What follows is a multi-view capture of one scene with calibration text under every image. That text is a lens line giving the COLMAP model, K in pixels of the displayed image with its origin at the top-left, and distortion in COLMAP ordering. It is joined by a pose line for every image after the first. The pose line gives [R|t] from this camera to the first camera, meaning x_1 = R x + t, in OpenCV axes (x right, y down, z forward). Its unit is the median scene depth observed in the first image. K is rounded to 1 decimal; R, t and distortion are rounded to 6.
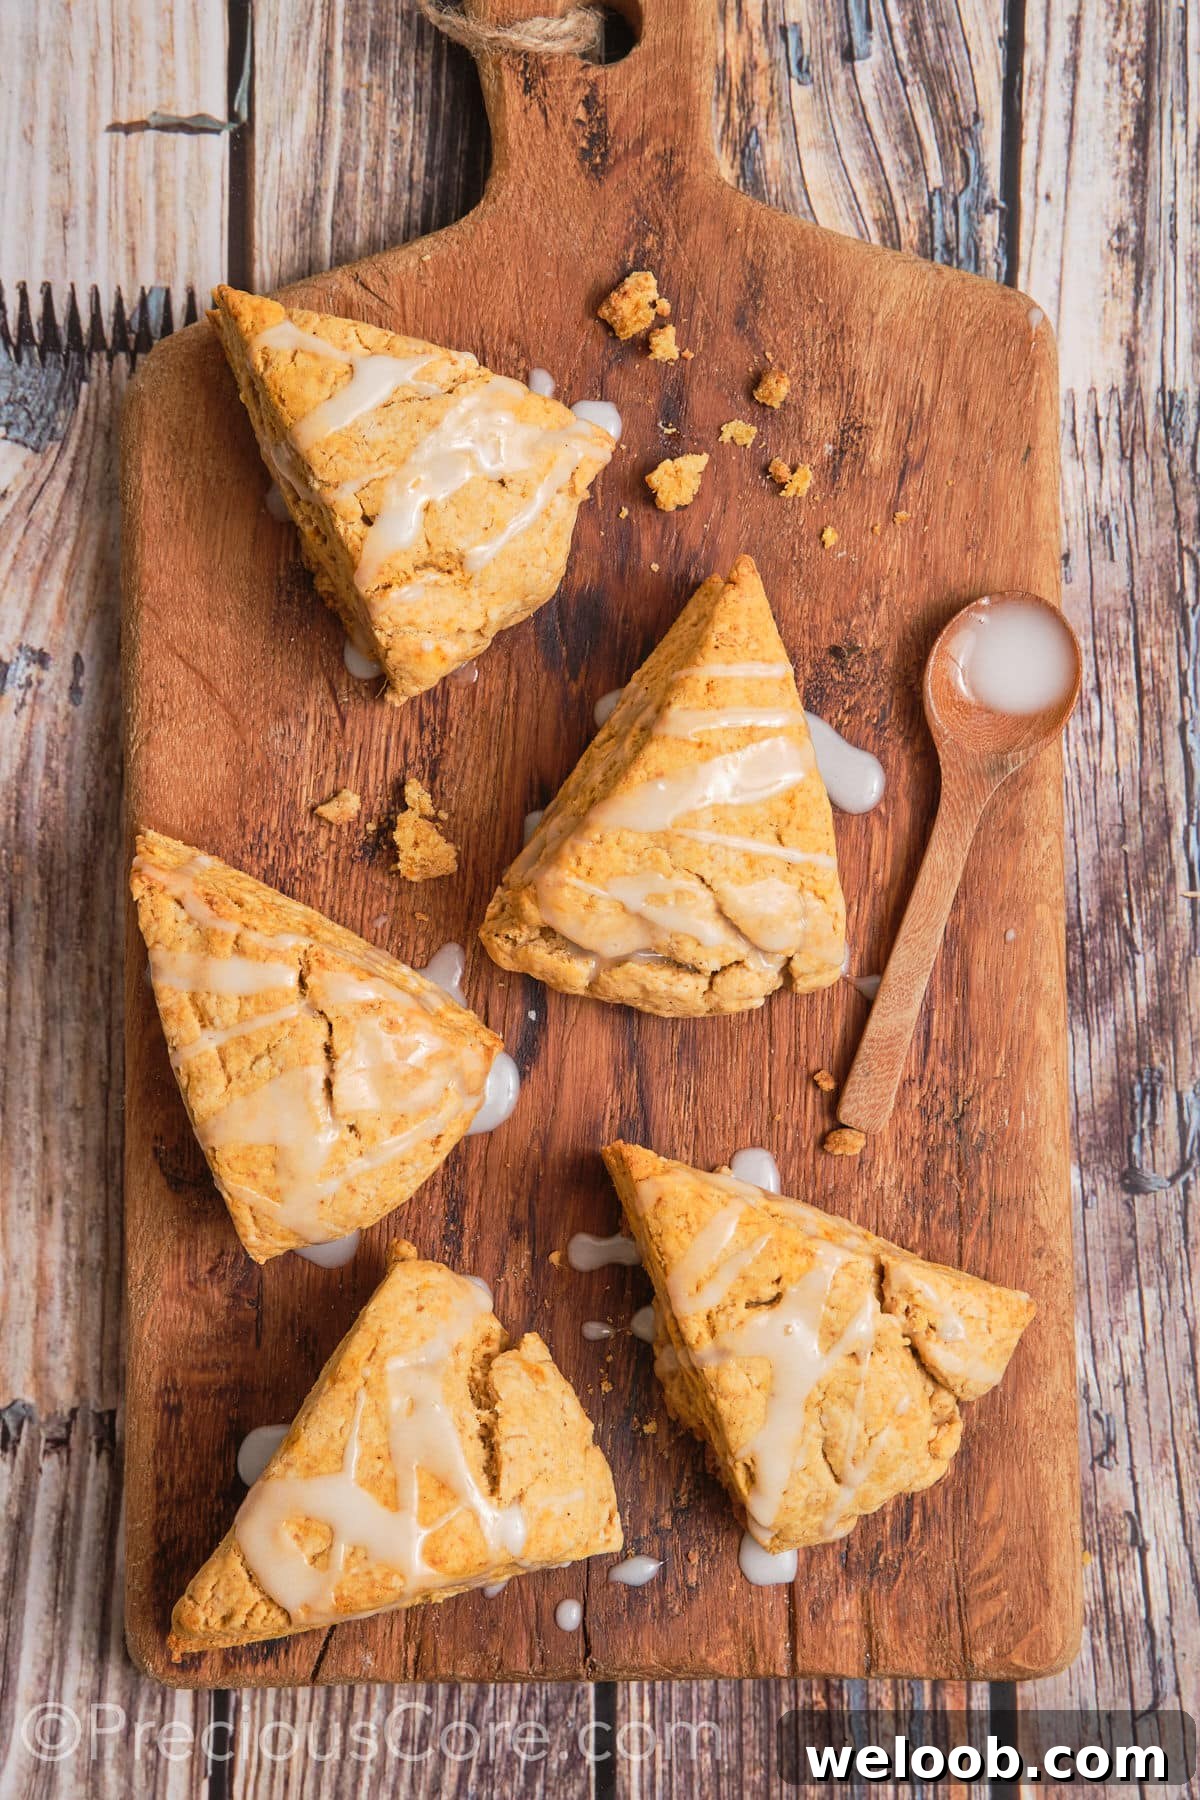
lens RADIAL K [[5366.2, 0, 553.9], [0, 5366.2, 871.6], [0, 0, 1]] dist [1.182228, 0.000000]
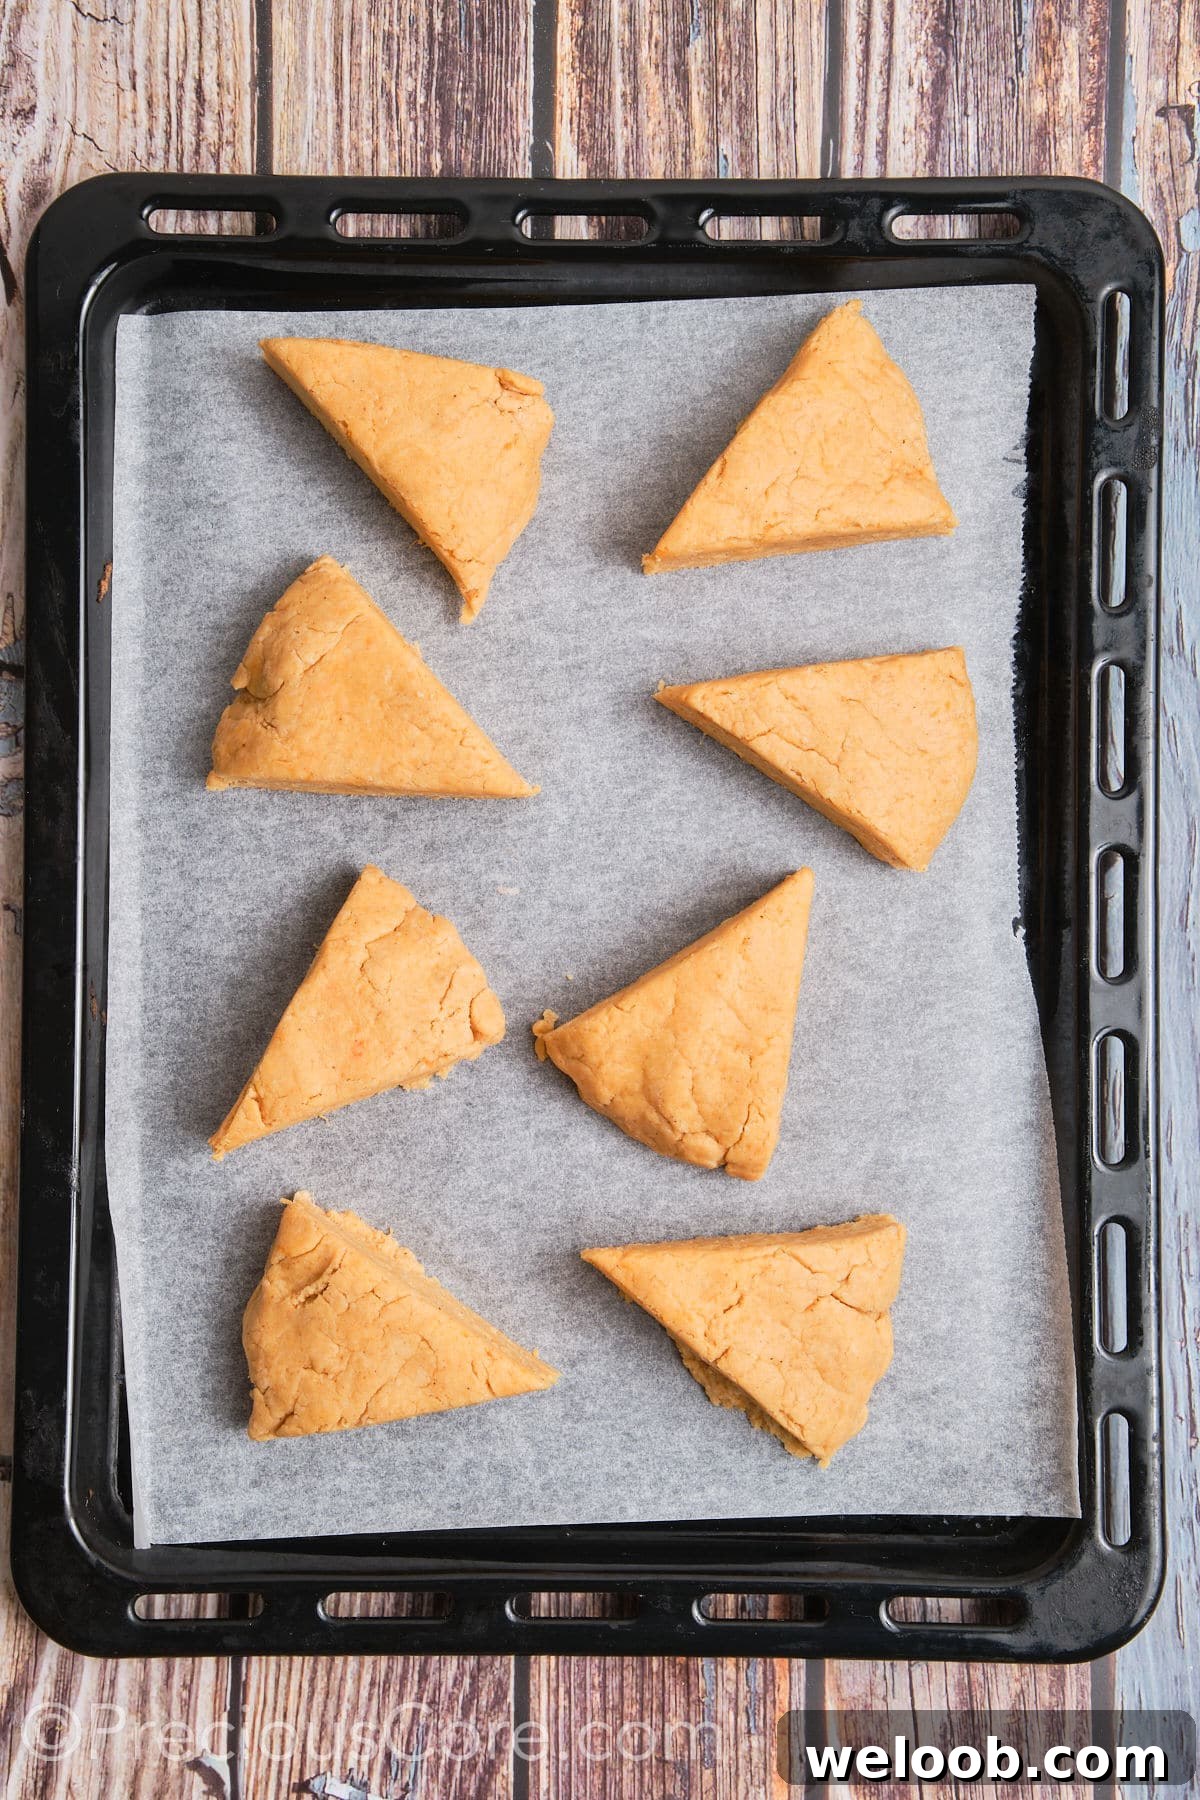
lens RADIAL K [[5366.2, 0, 582.9], [0, 5366.2, 883.5], [0, 0, 1]] dist [1.182228, 0.000000]
pose [[0.999978, 0.004781, 0.004581, 0.017115], [-0.004794, 0.999984, 0.002885, -0.042237], [-0.004567, -0.002907, 0.999985, -0.343205]]
